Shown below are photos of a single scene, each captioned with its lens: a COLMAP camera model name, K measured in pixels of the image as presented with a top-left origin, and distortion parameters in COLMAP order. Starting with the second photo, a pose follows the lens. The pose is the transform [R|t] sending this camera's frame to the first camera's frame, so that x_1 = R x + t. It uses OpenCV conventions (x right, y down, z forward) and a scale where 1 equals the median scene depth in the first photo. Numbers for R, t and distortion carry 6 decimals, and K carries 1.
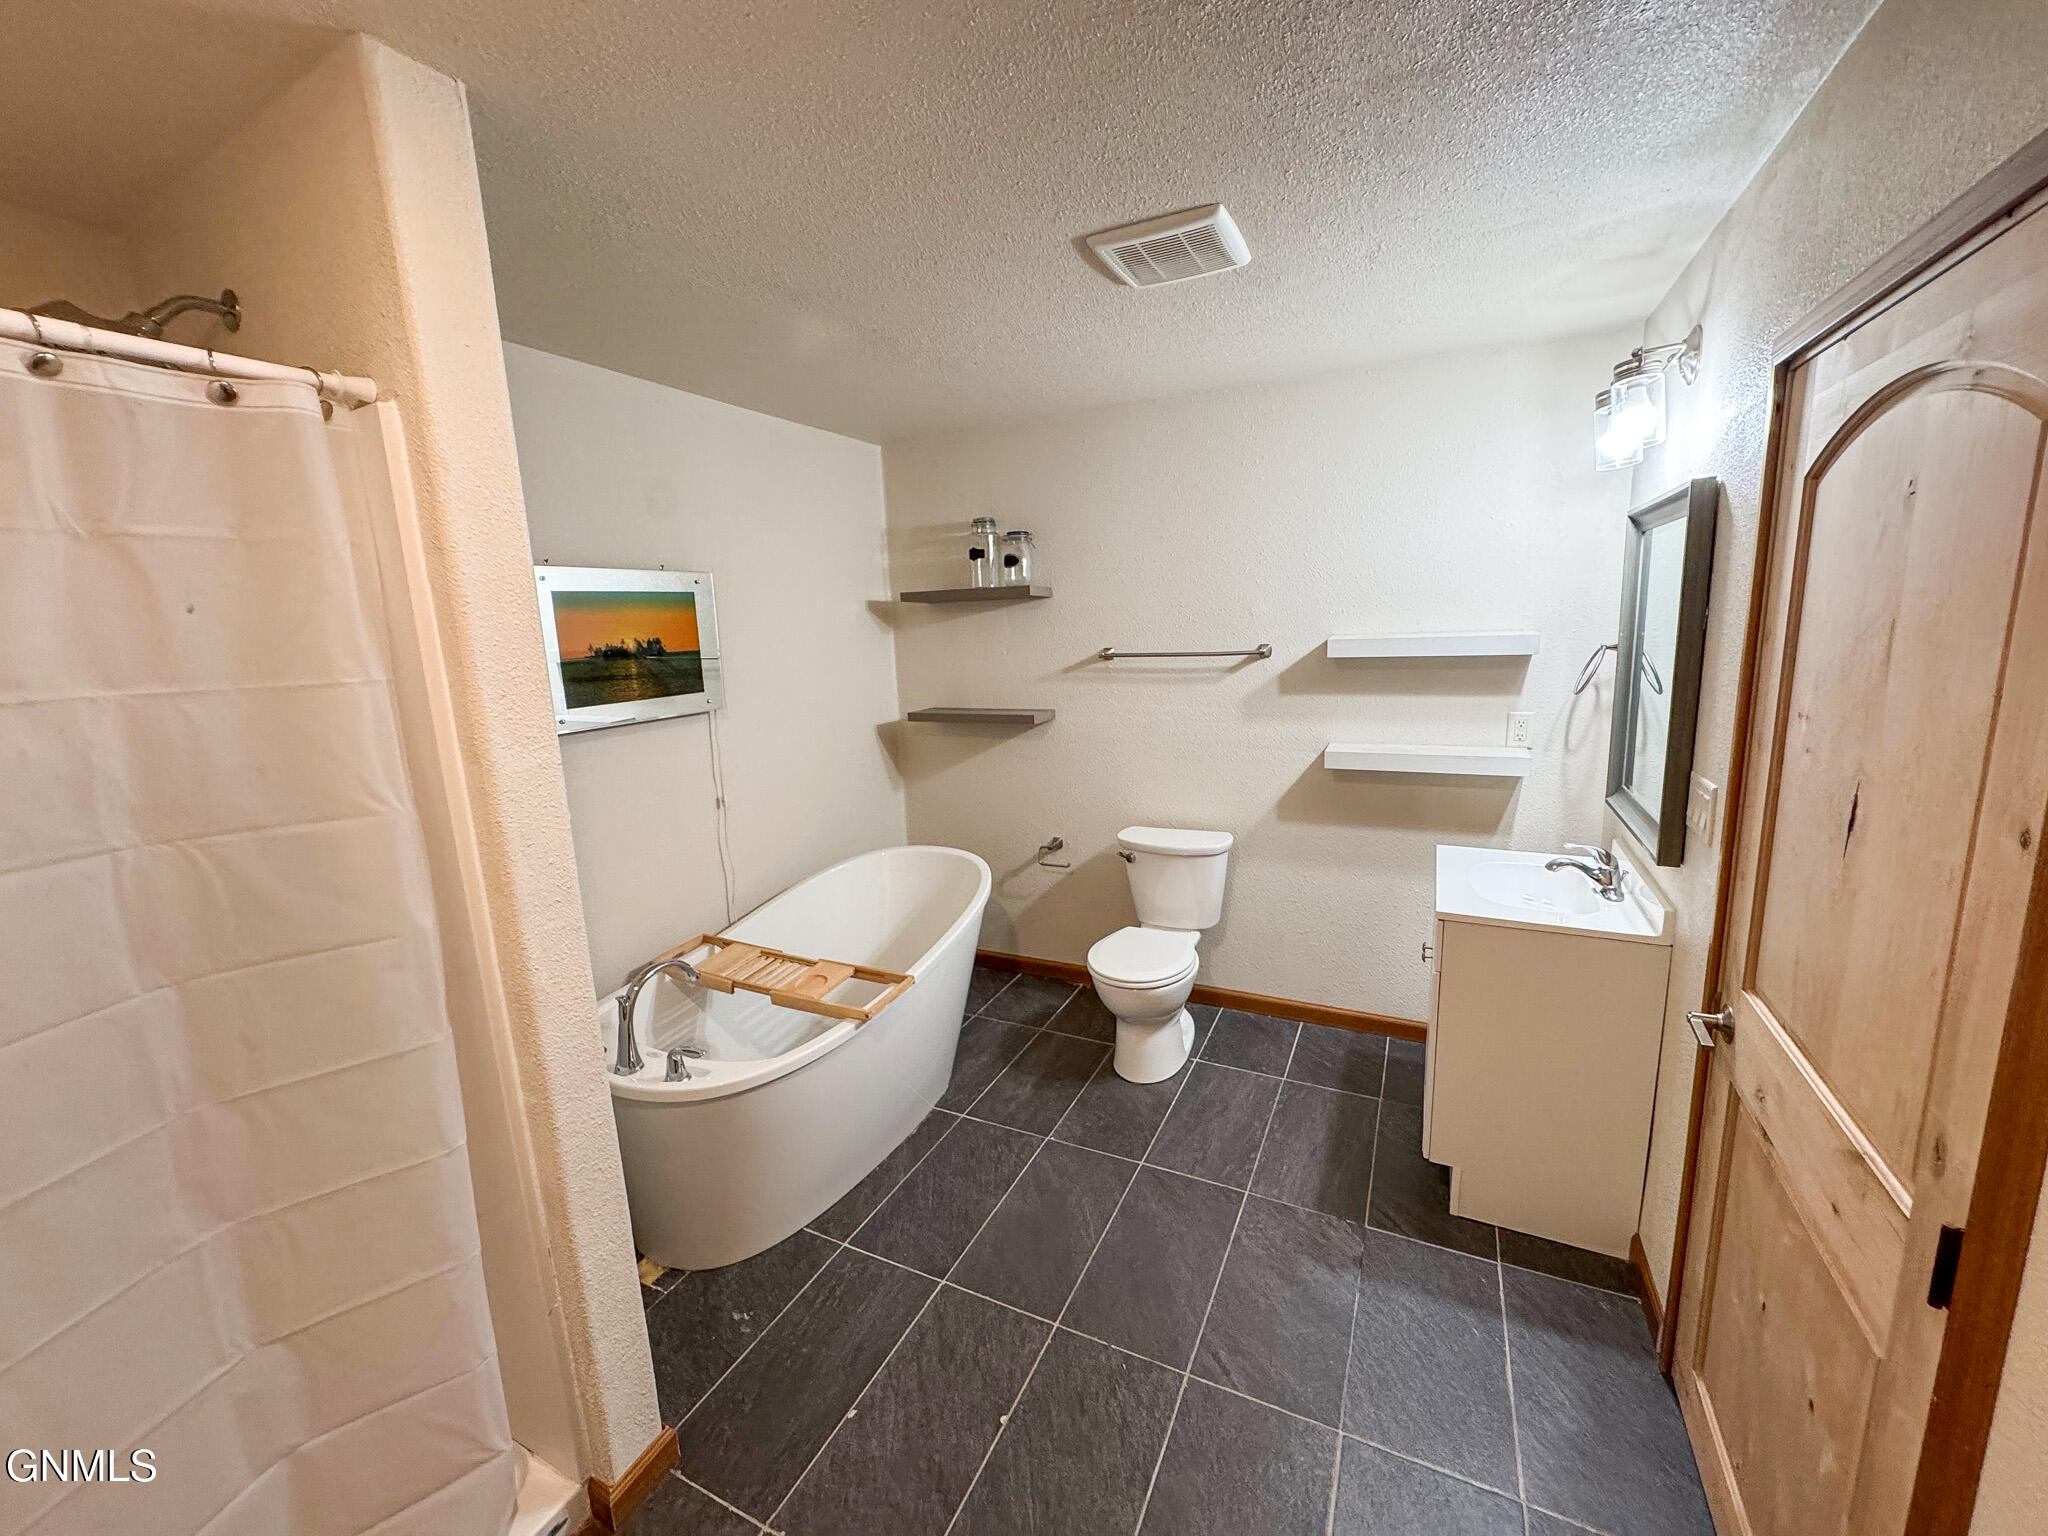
lens RADIAL K [[836.3, 0, 1020.0], [0, 836.3, 768.7], [0, 0, 1]] dist [-0.001563, 0.000148]
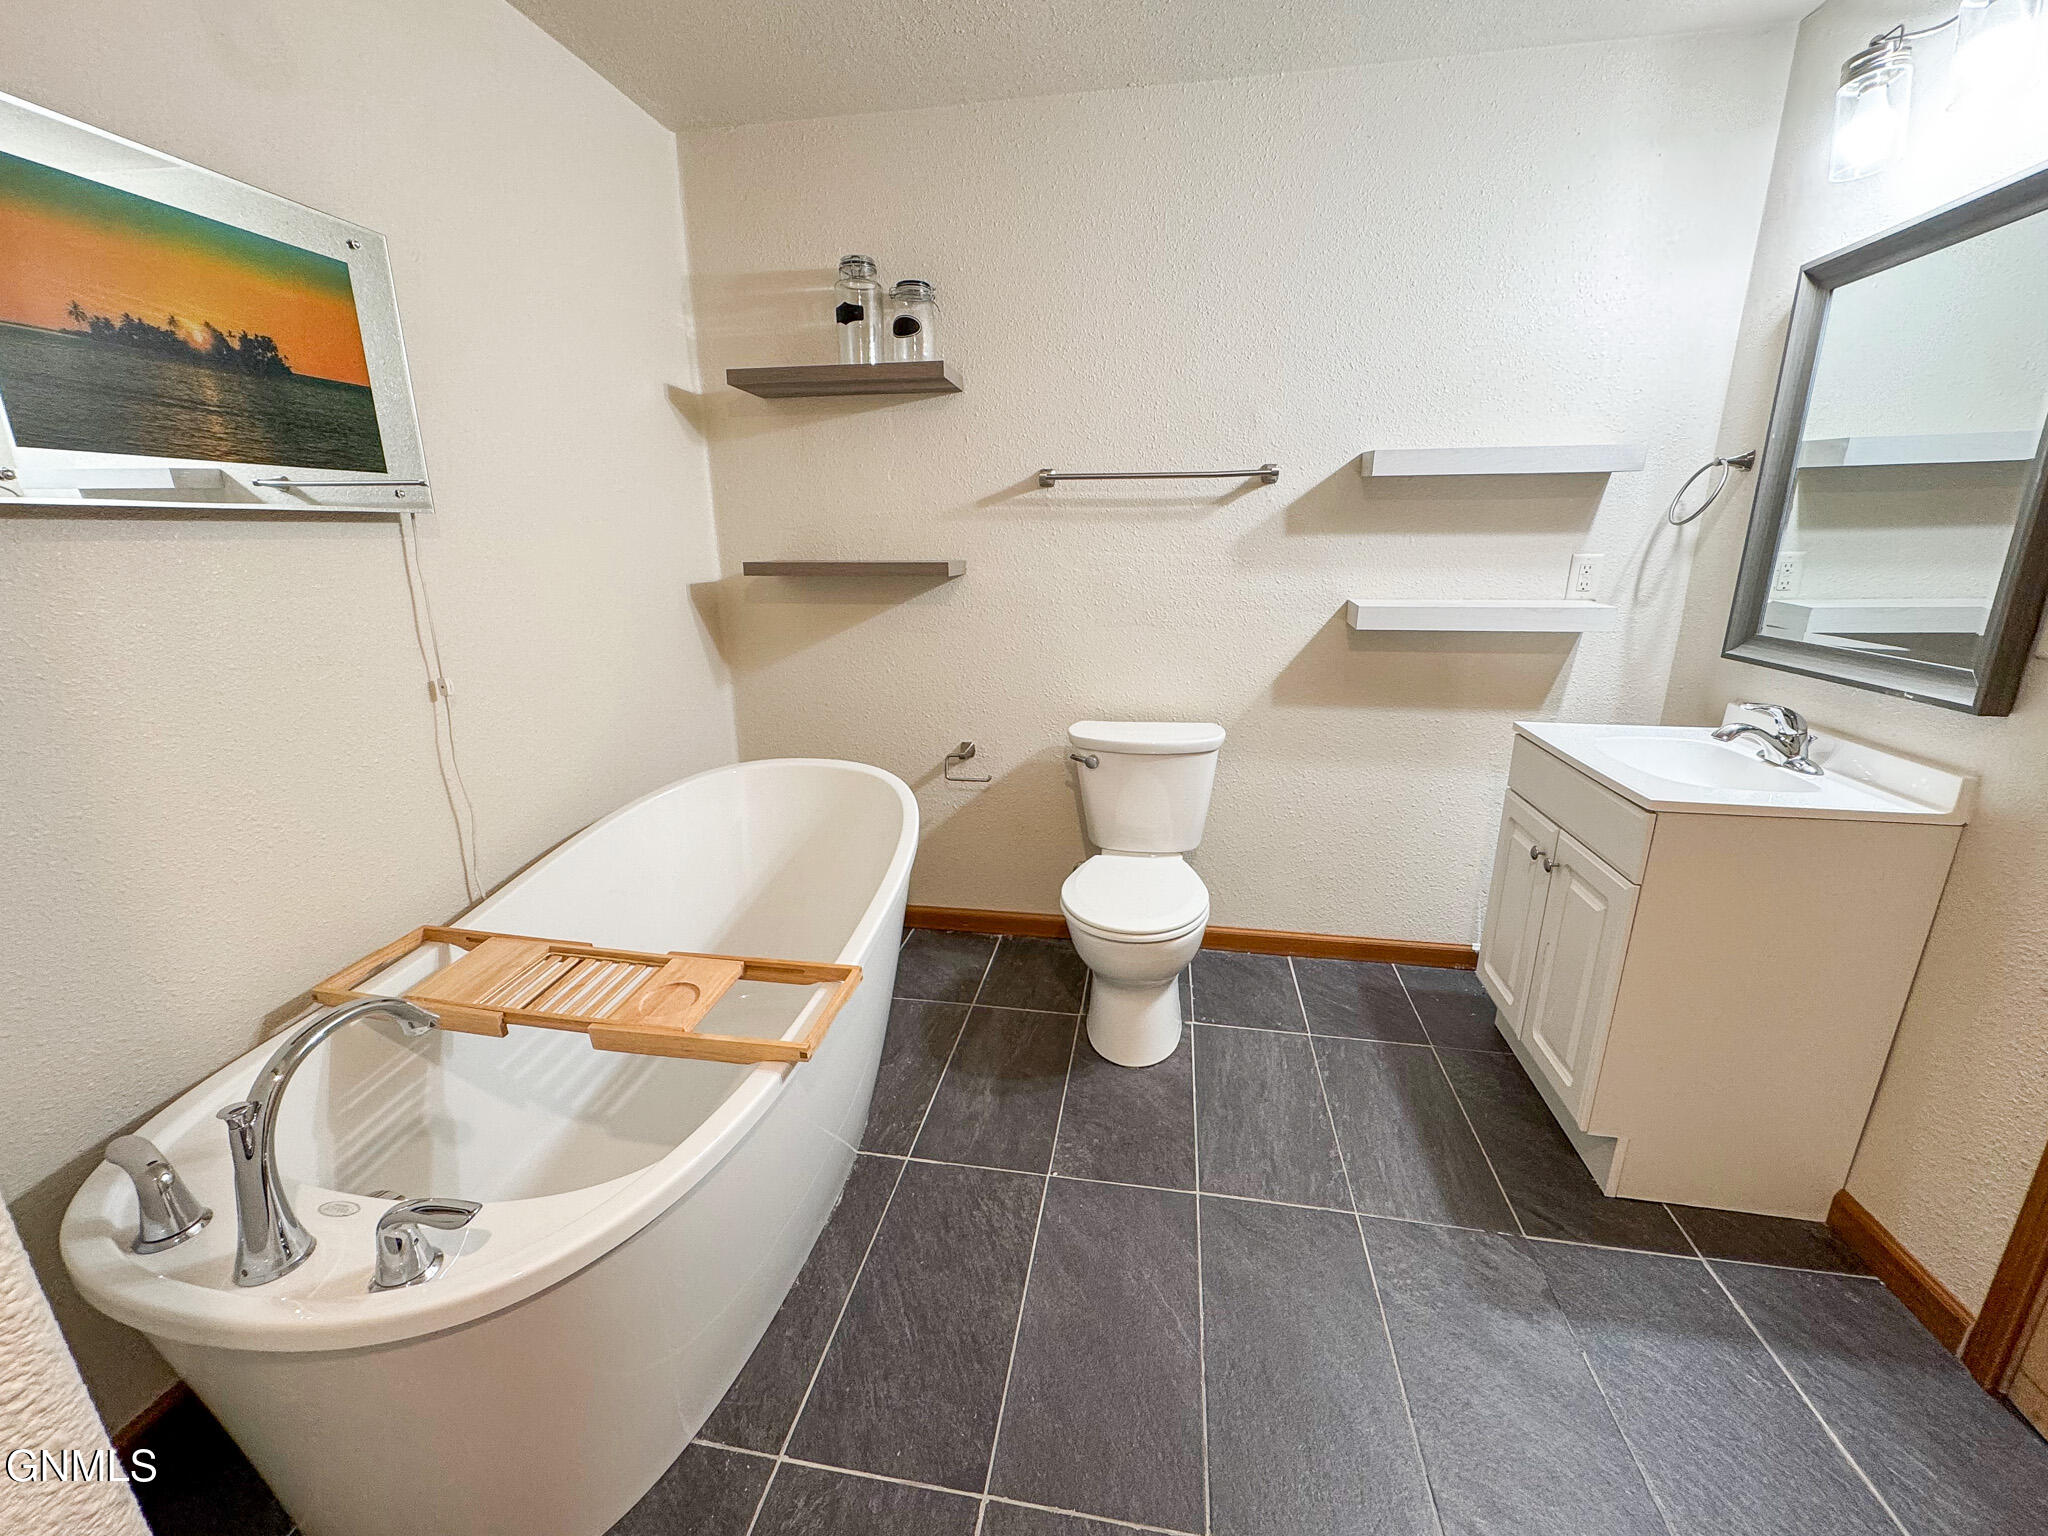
lens RADIAL K [[836.3, 0, 1020.0], [0, 836.3, 768.7], [0, 0, 1]] dist [-0.001563, 0.000148]
pose [[0.955936, -0.044922, 0.290118, -0.156228], [0.020335, 0.995982, 0.087213, 0.053987], [-0.292871, -0.077470, 0.953008, 0.364406]]
